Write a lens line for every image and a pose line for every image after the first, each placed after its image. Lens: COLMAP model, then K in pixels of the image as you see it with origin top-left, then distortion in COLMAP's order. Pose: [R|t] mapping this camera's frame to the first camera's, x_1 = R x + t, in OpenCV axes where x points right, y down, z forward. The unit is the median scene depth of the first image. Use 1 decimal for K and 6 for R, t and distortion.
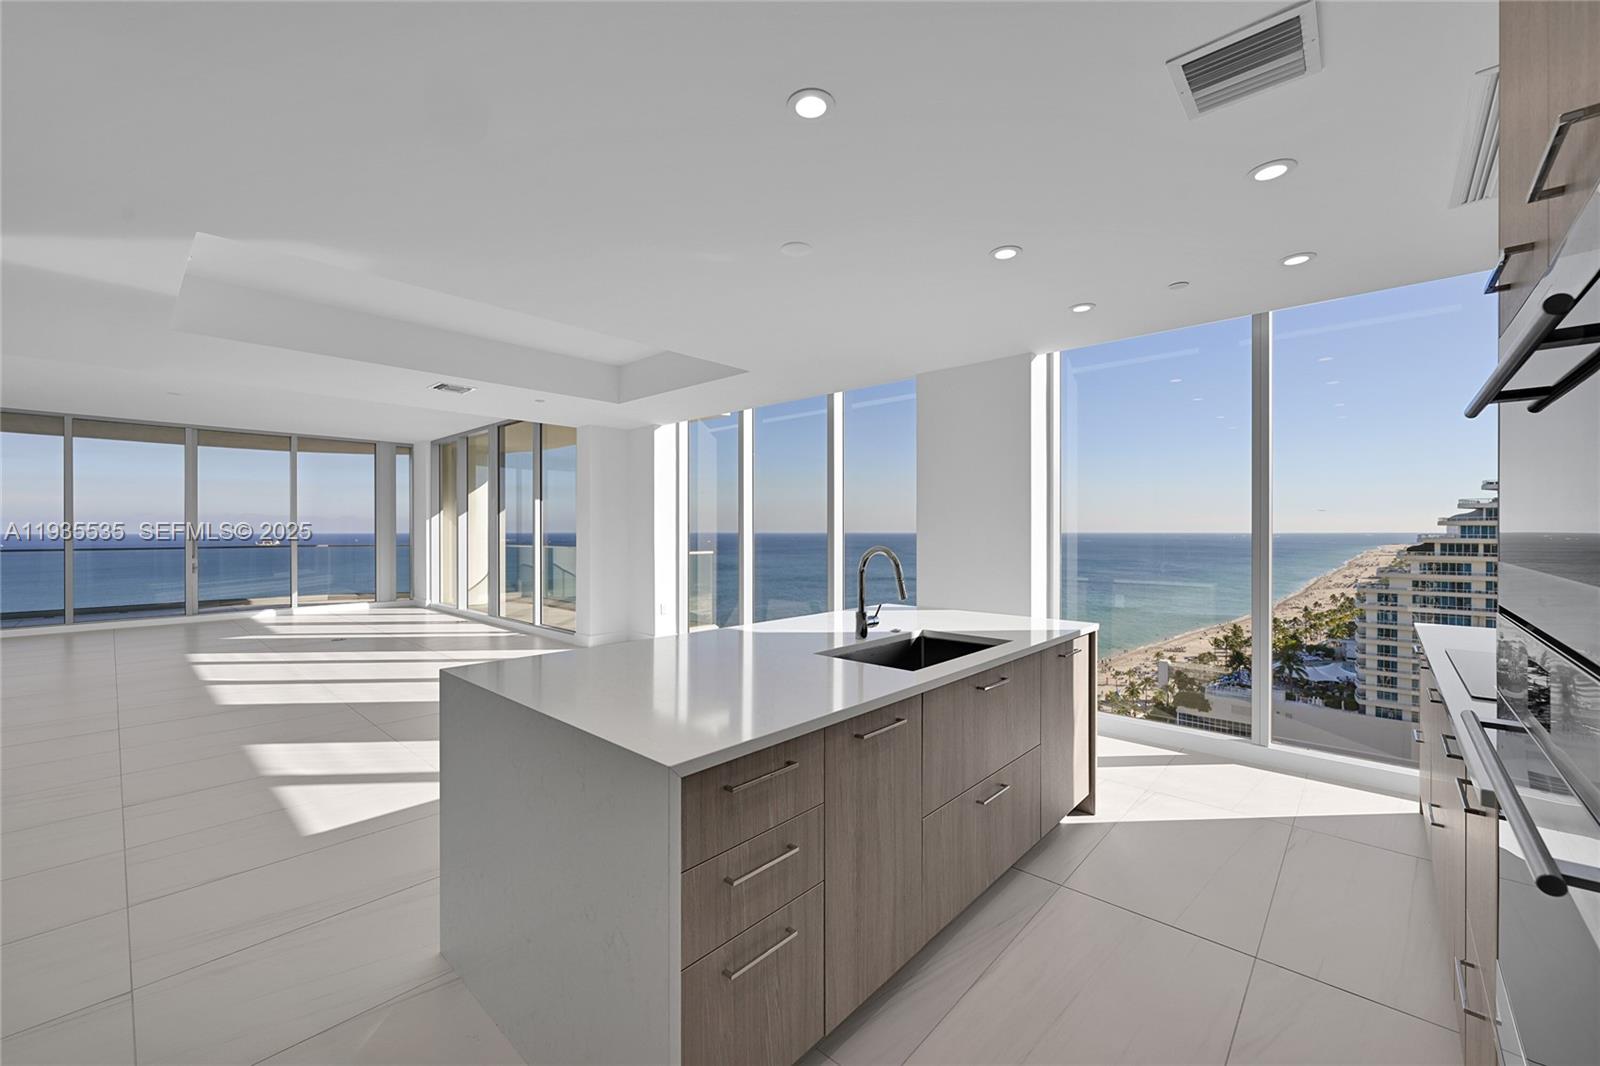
lens RADIAL K [[631.0, 0, 792.4], [0, 631.0, 530.6], [0, 0, 1]] dist [-0.002393, 0.000811]
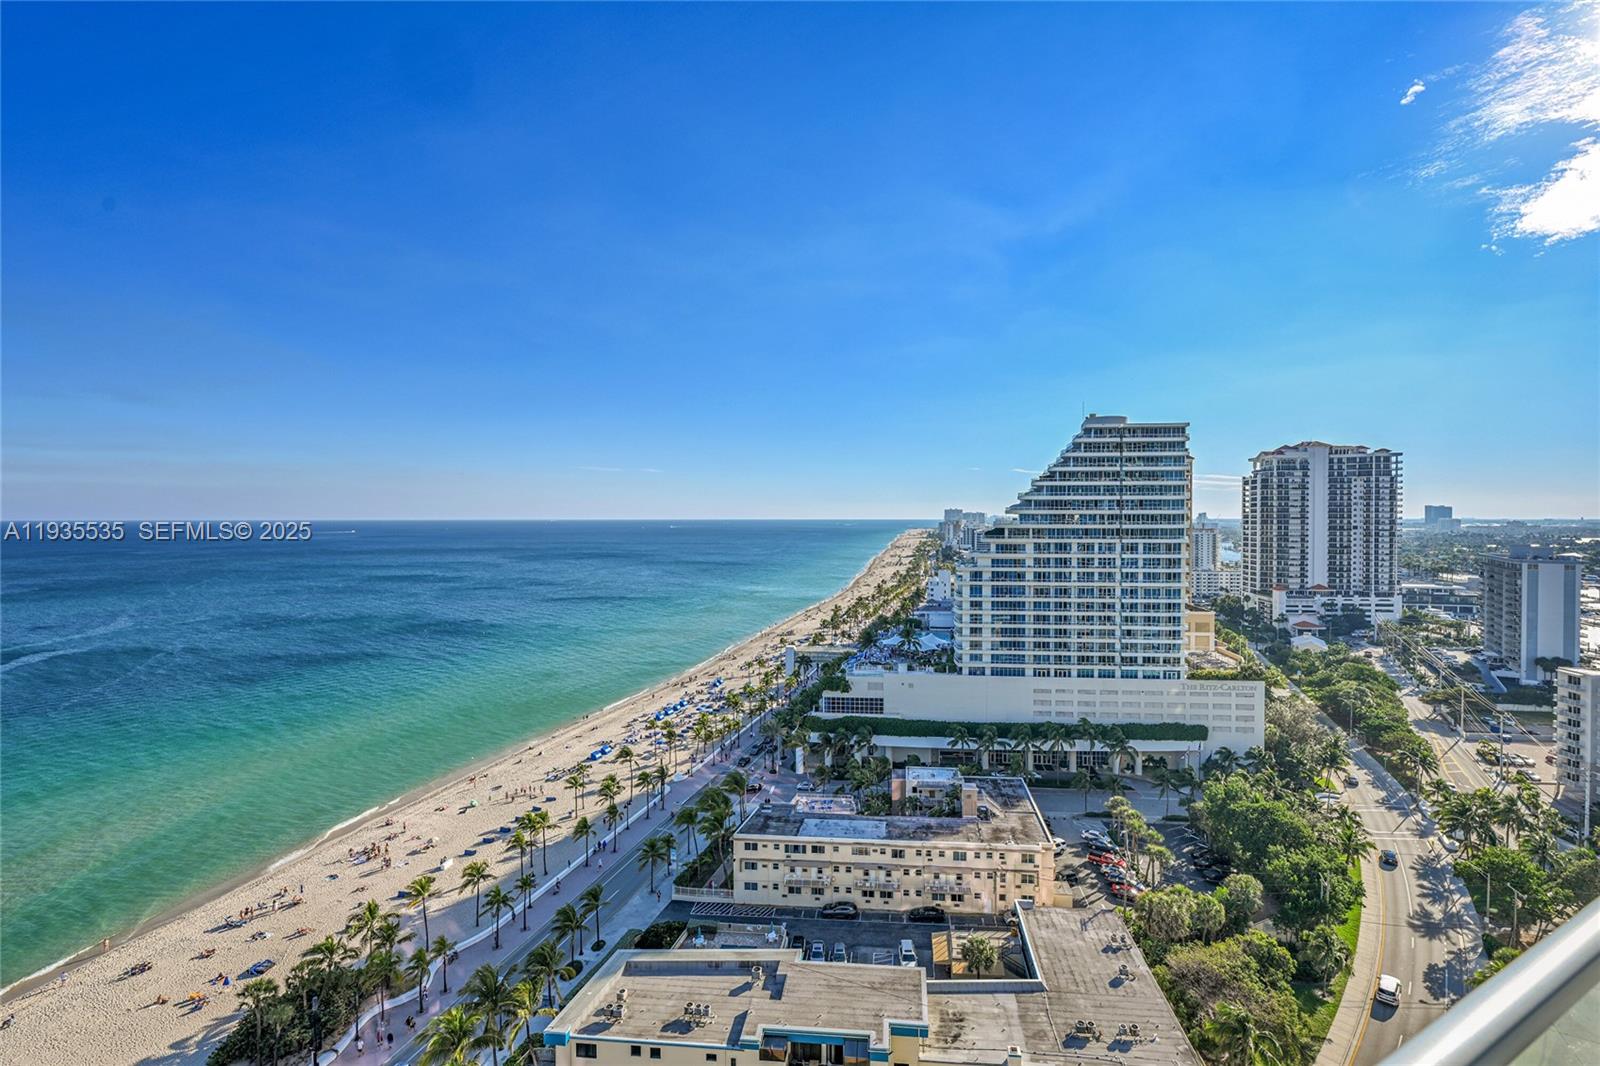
lens RADIAL K [[704.0, 0, 838.6], [0, 704.0, 523.5], [0, 0, 1]] dist [-0.011027, 0.003556]
pose [[0.794734, -0.005204, 0.606936, -0.070590], [-0.000003, 0.999963, 0.008578, -0.000717], [-0.606958, -0.006819, 0.794704, 0.113358]]
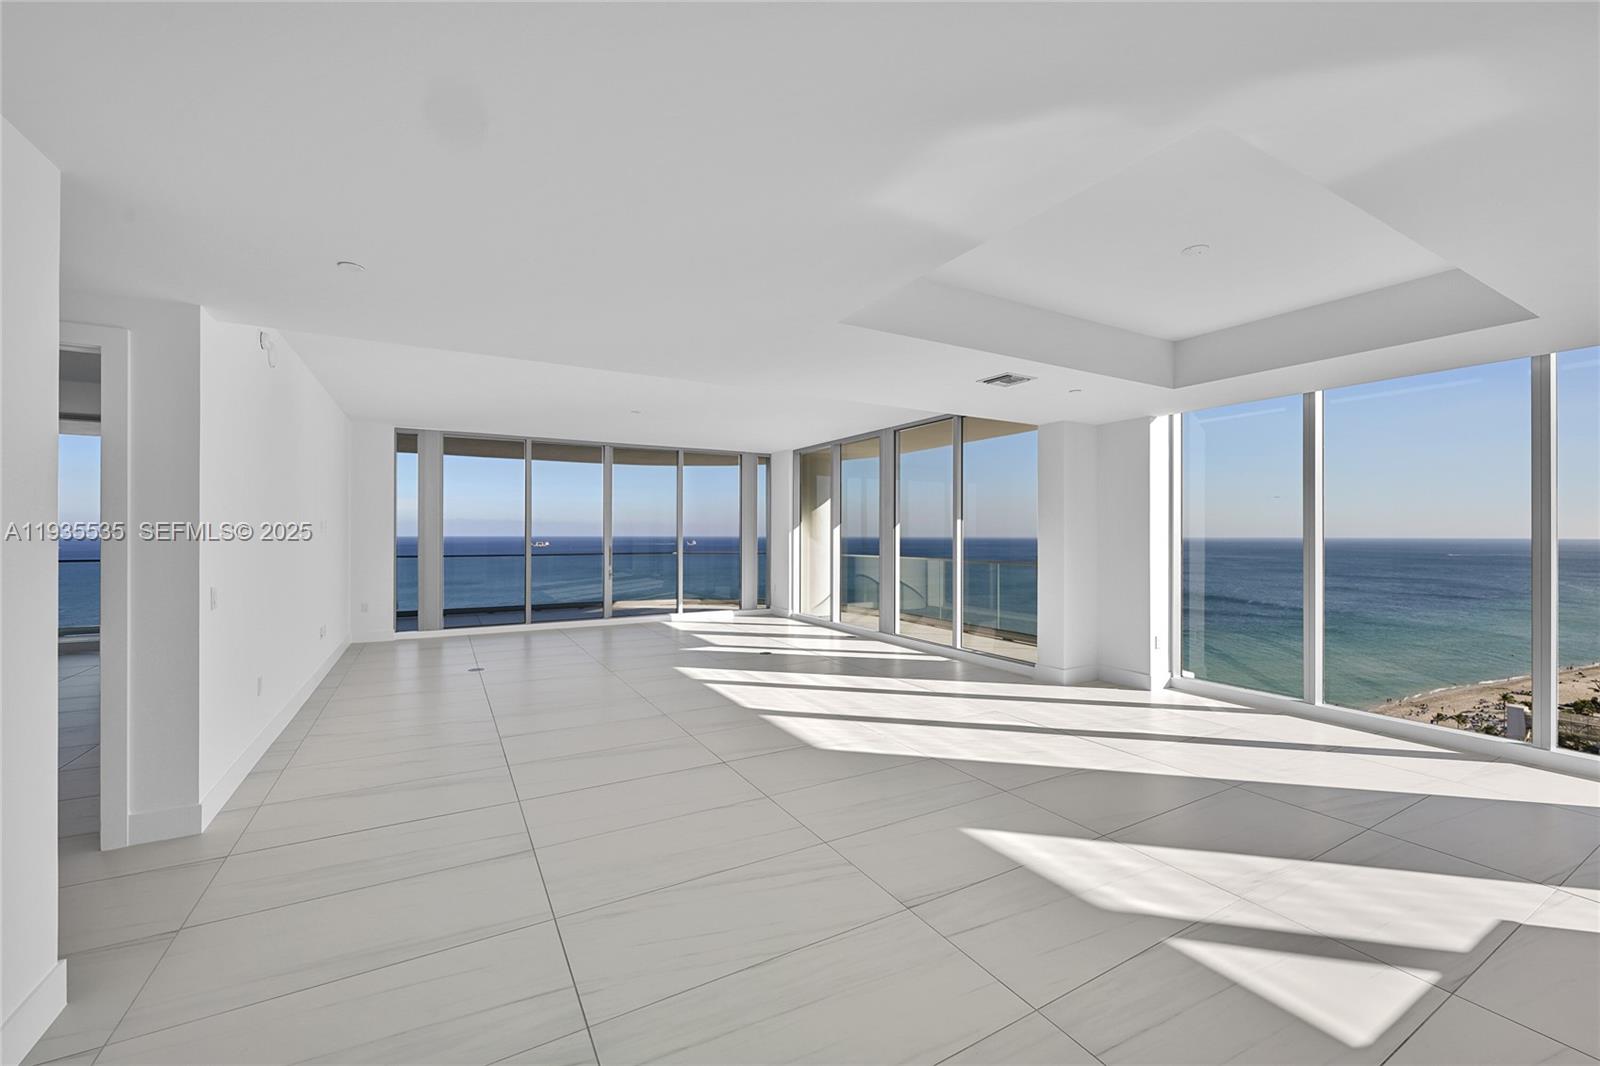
lens RADIAL K [[631.0, 0, 791.7], [0, 631.0, 534.3], [0, 0, 1]] dist [-0.002393, 0.000811]
pose [[0.953439, 0.002778, -0.301573, -0.027175], [-0.002763, 0.999996, 0.000478, -0.001000], [0.301573, 0.000378, 0.953443, 0.005446]]
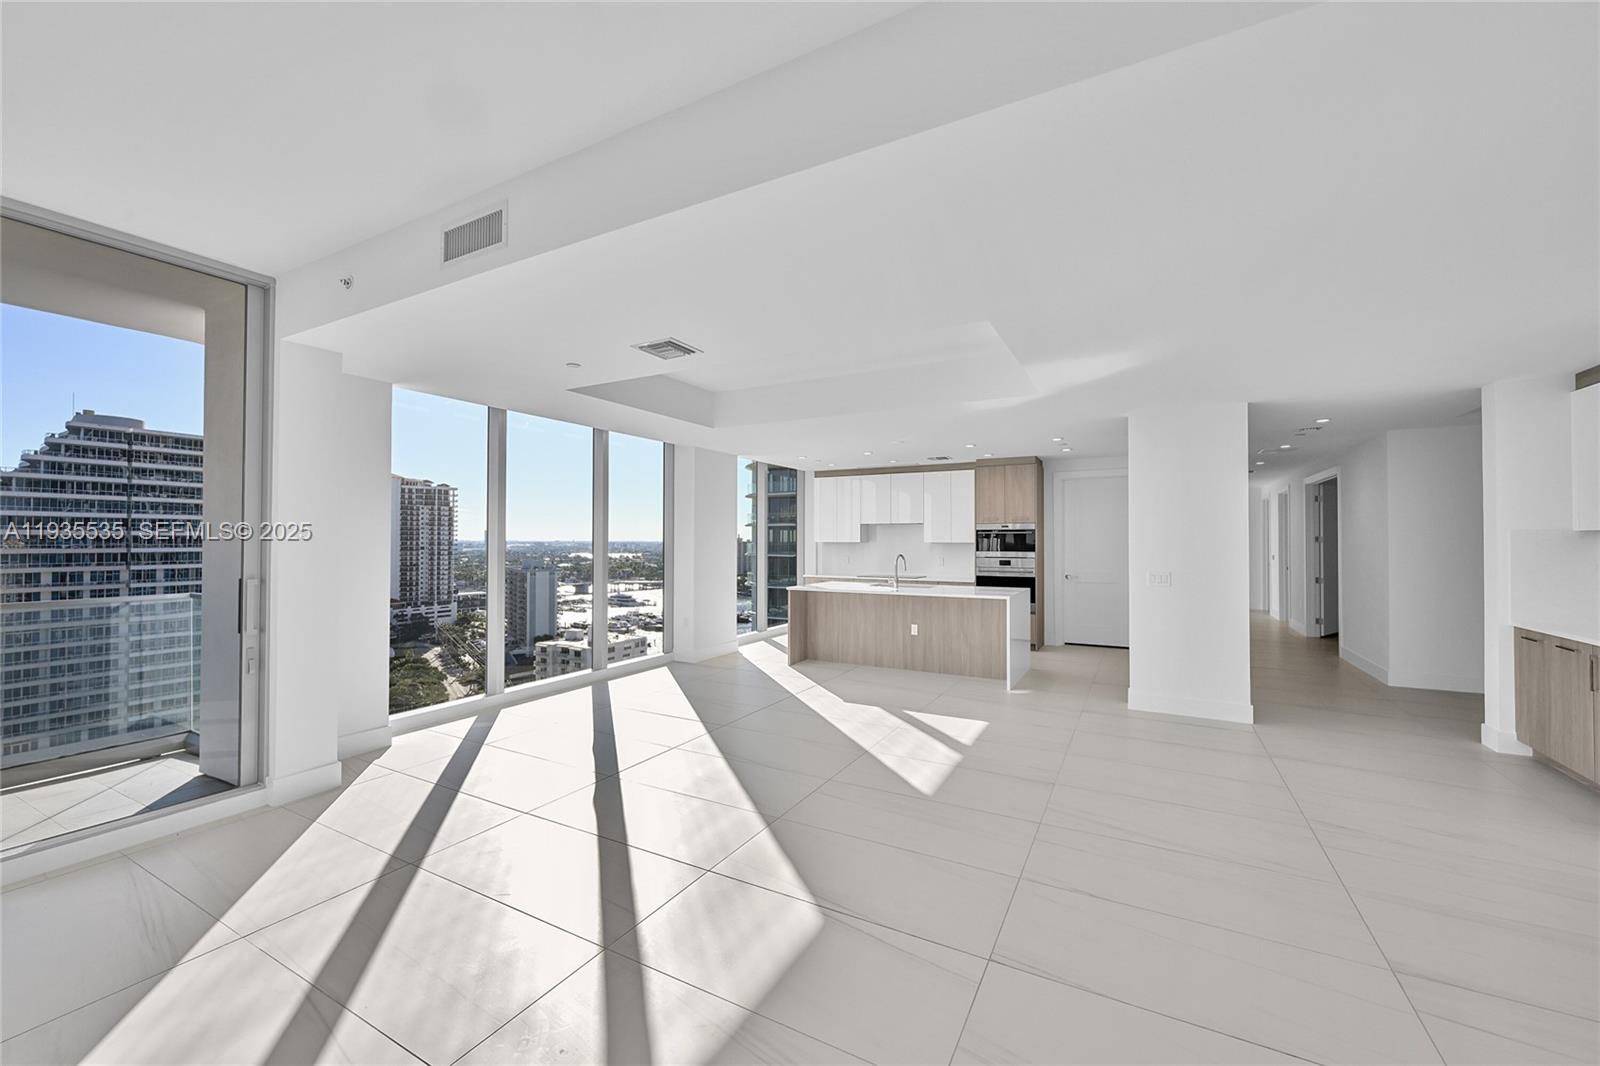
lens RADIAL K [[631.0, 0, 796.5], [0, 631.0, 531.3], [0, 0, 1]] dist [-0.002393, 0.000811]
pose [[-0.234989, 0.013213, 0.971908, -0.058615], [-0.000544, 0.999906, -0.013725, -0.000995], [-0.971998, -0.003754, -0.234960, 0.049126]]
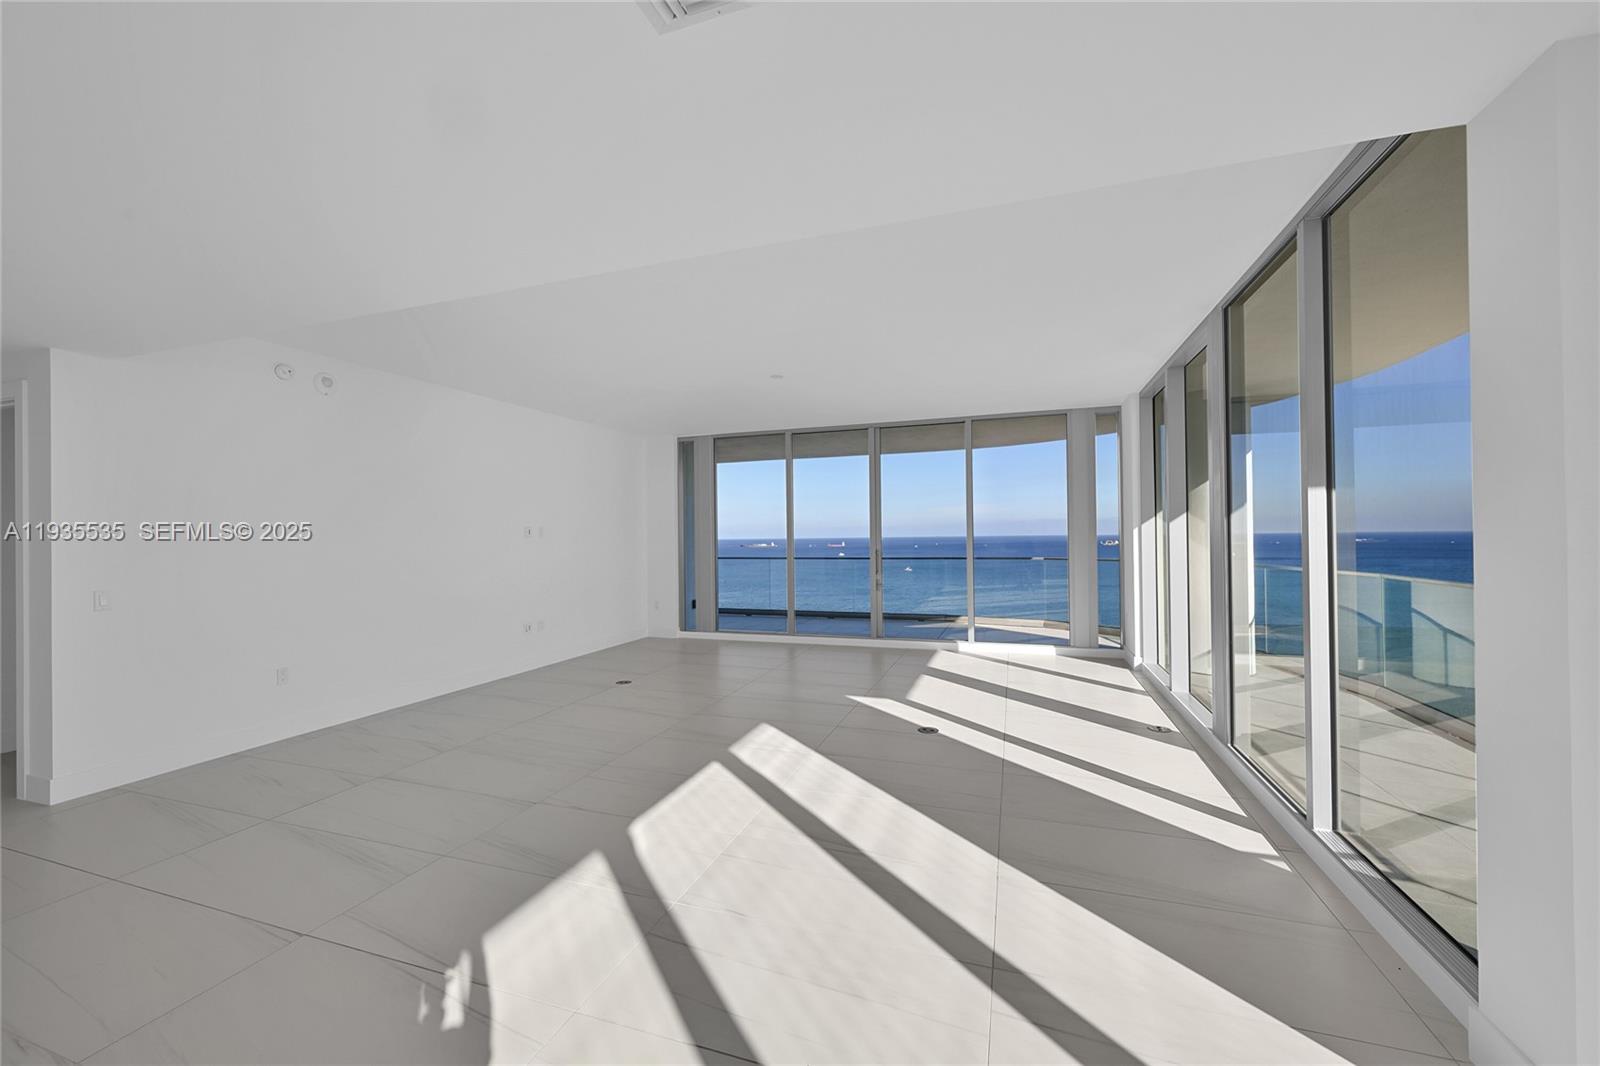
lens RADIAL K [[631.0, 0, 800.7], [0, 631.0, 532.6], [0, 0, 1]] dist [-0.002393, 0.000811]
pose [[0.405703, -0.006985, -0.913978, -0.015336], [0.008531, 0.999956, -0.003855, -0.001002], [0.913965, -0.006233, 0.405745, 0.045449]]
